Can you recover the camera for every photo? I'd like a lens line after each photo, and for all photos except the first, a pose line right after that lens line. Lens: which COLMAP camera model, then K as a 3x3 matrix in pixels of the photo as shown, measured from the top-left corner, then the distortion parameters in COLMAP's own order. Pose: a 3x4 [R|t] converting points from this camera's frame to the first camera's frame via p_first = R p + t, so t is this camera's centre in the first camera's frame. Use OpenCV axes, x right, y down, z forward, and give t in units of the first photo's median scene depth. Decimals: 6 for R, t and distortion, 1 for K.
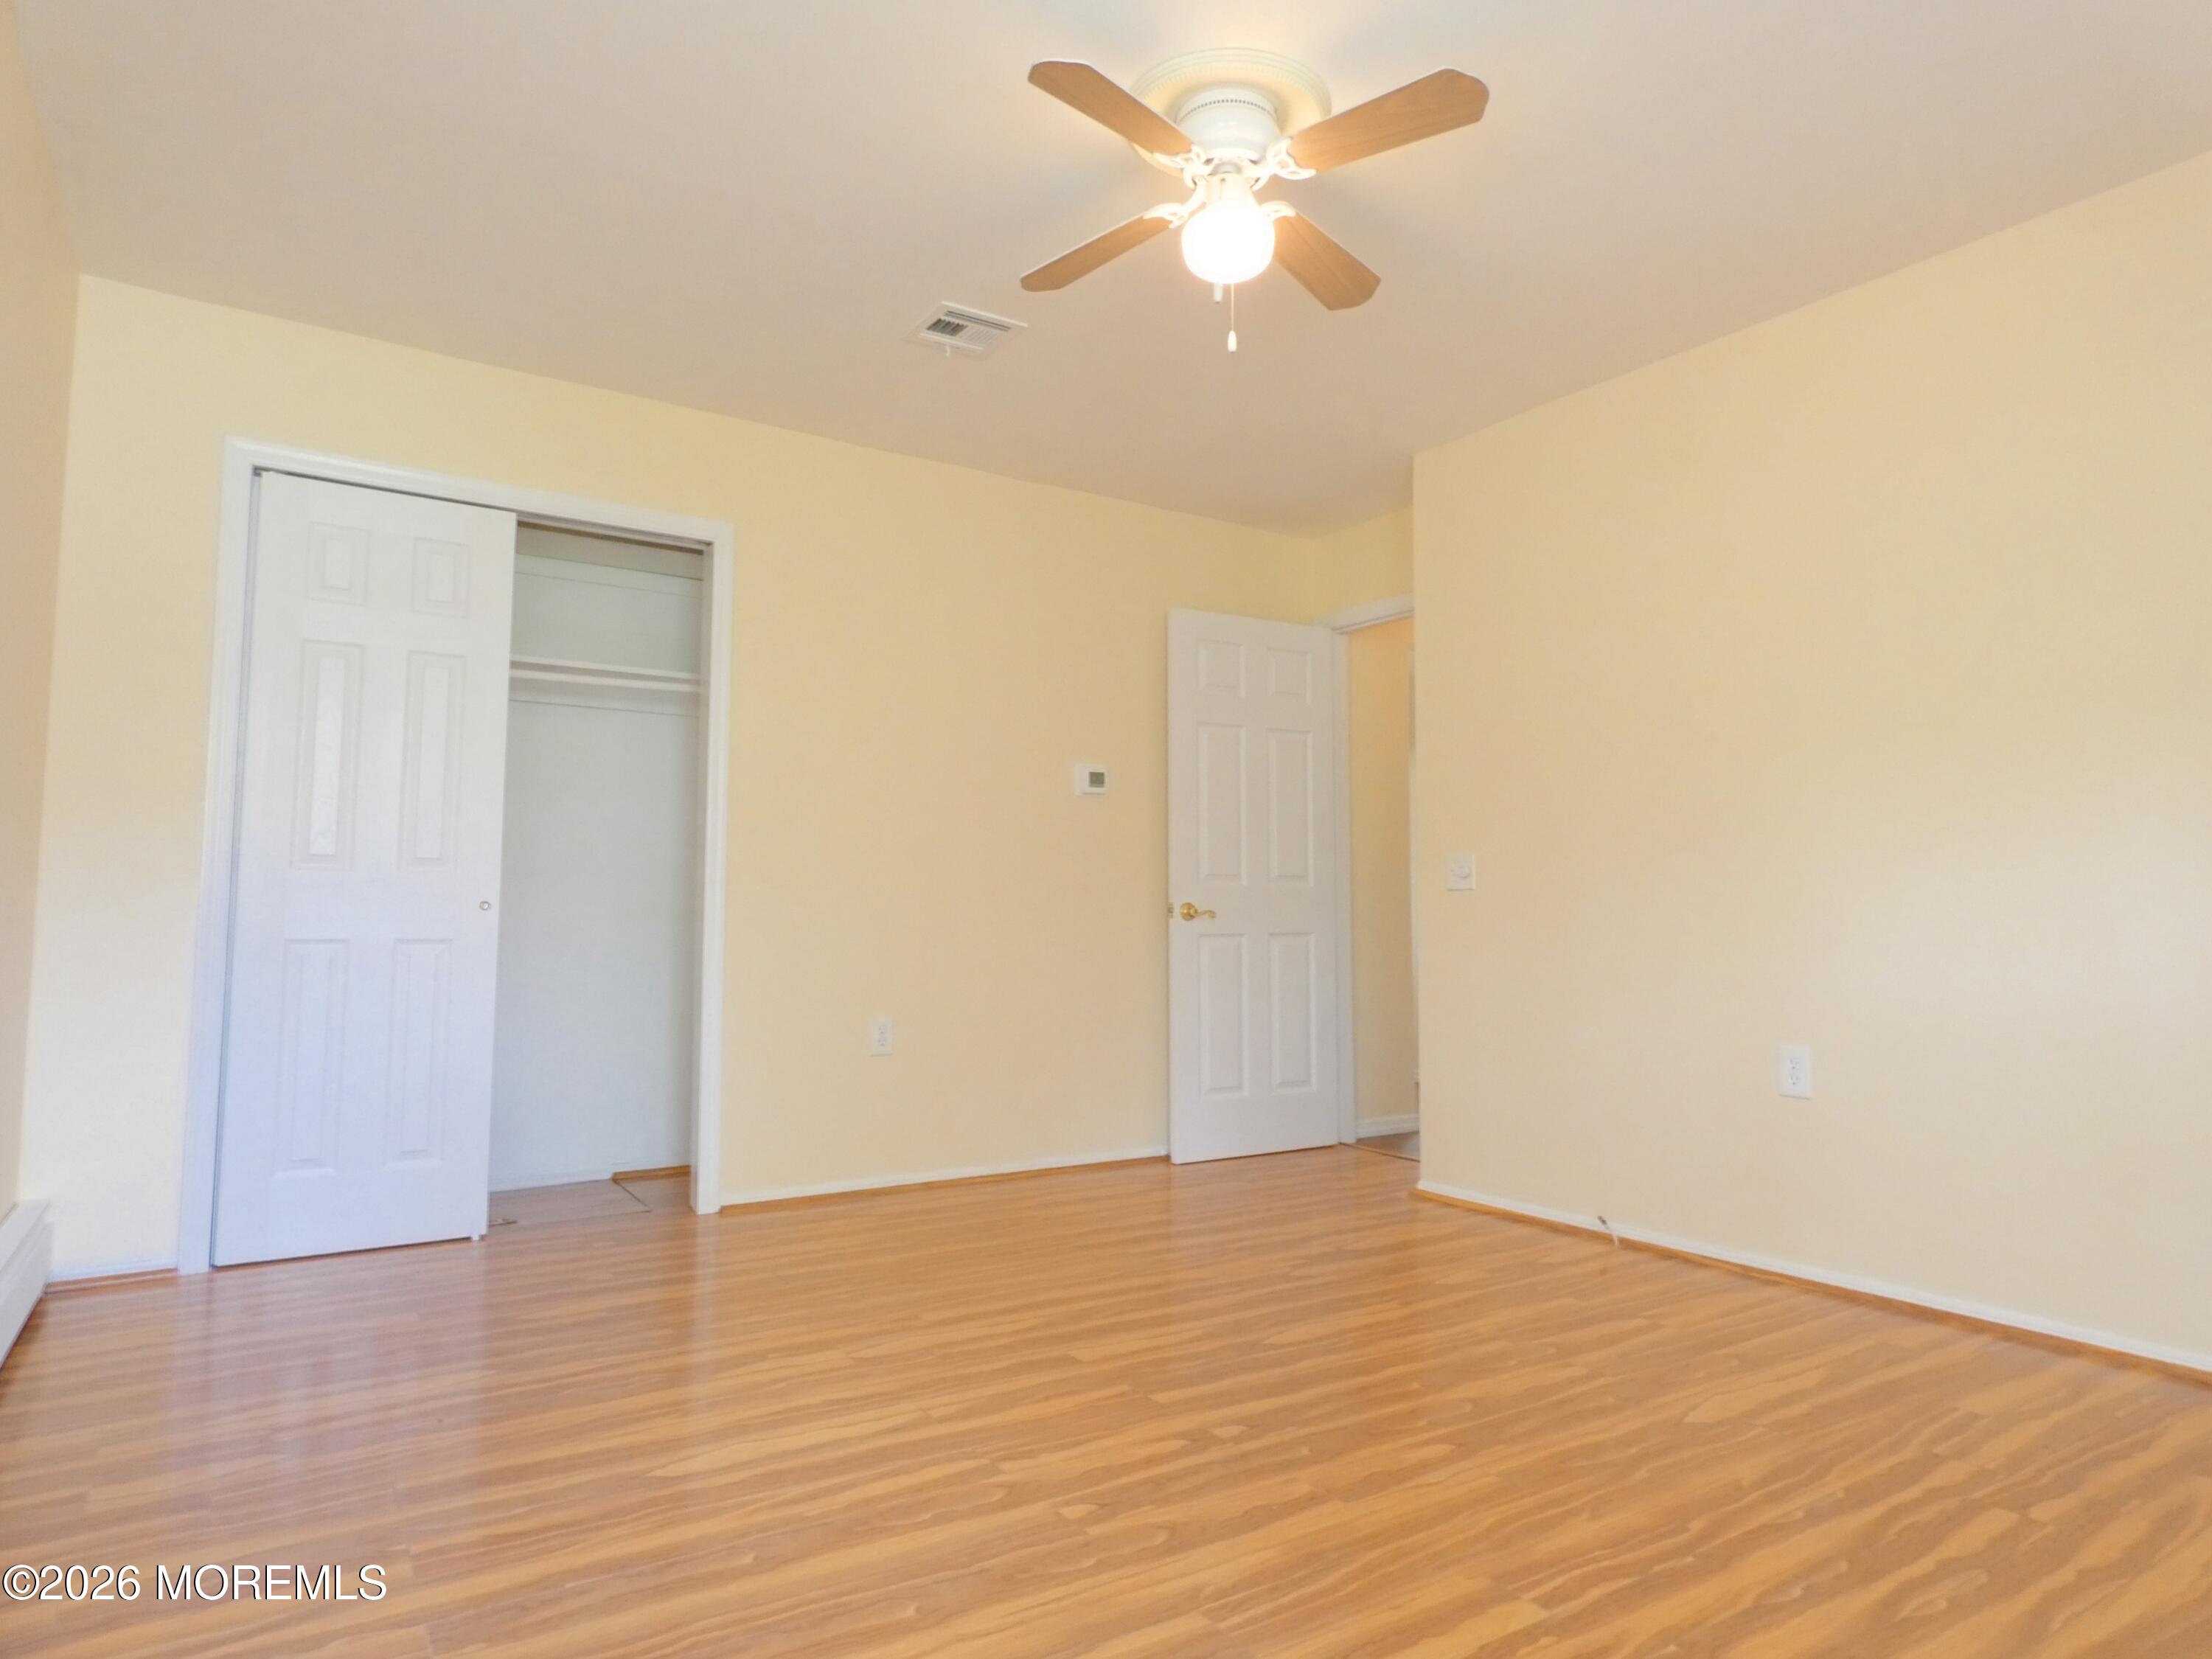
lens RADIAL K [[1330.2, 0, 1105.8], [0, 1330.2, 827.9], [0, 0, 1]] dist [-0.017642, 0.005953]
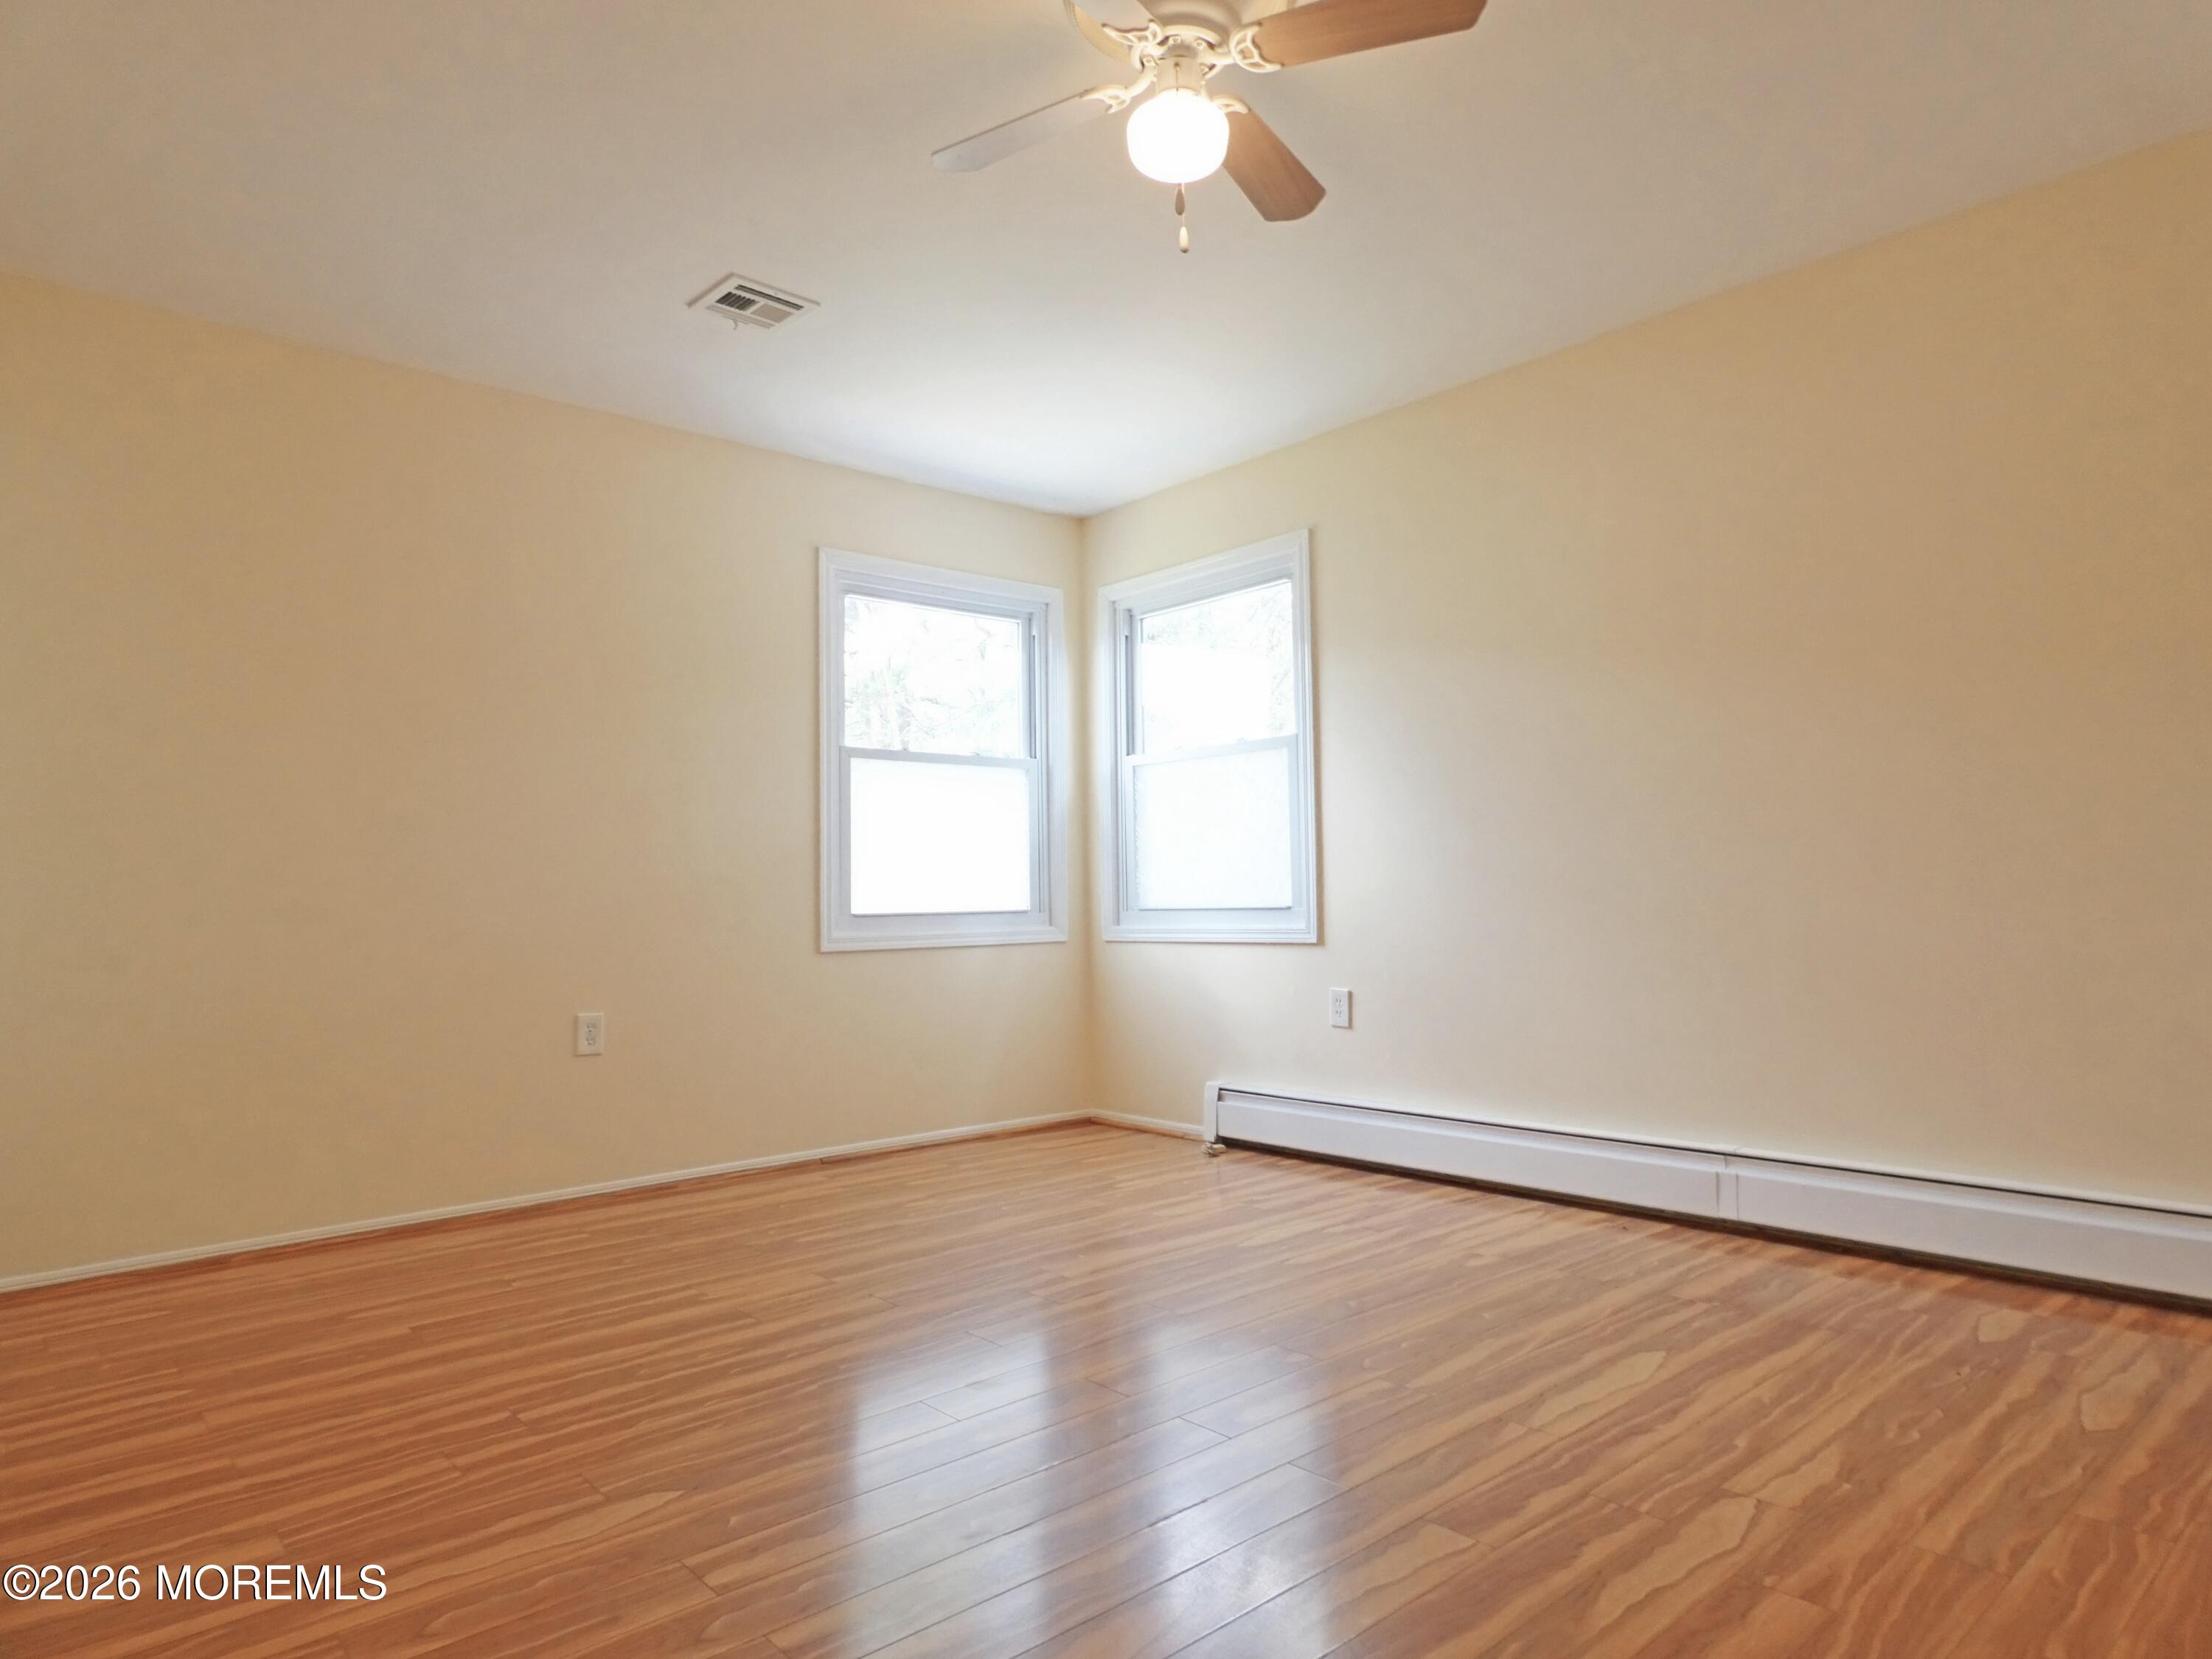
lens RADIAL K [[1330.2, 0, 1107.1], [0, 1330.2, 827.0], [0, 0, 1]] dist [-0.017642, 0.005953]
pose [[-0.989646, 0.009945, -0.143188, 0.290576], [0.026838, 0.992825, -0.116529, 0.132214], [0.141002, -0.119166, -0.982811, 1.975978]]
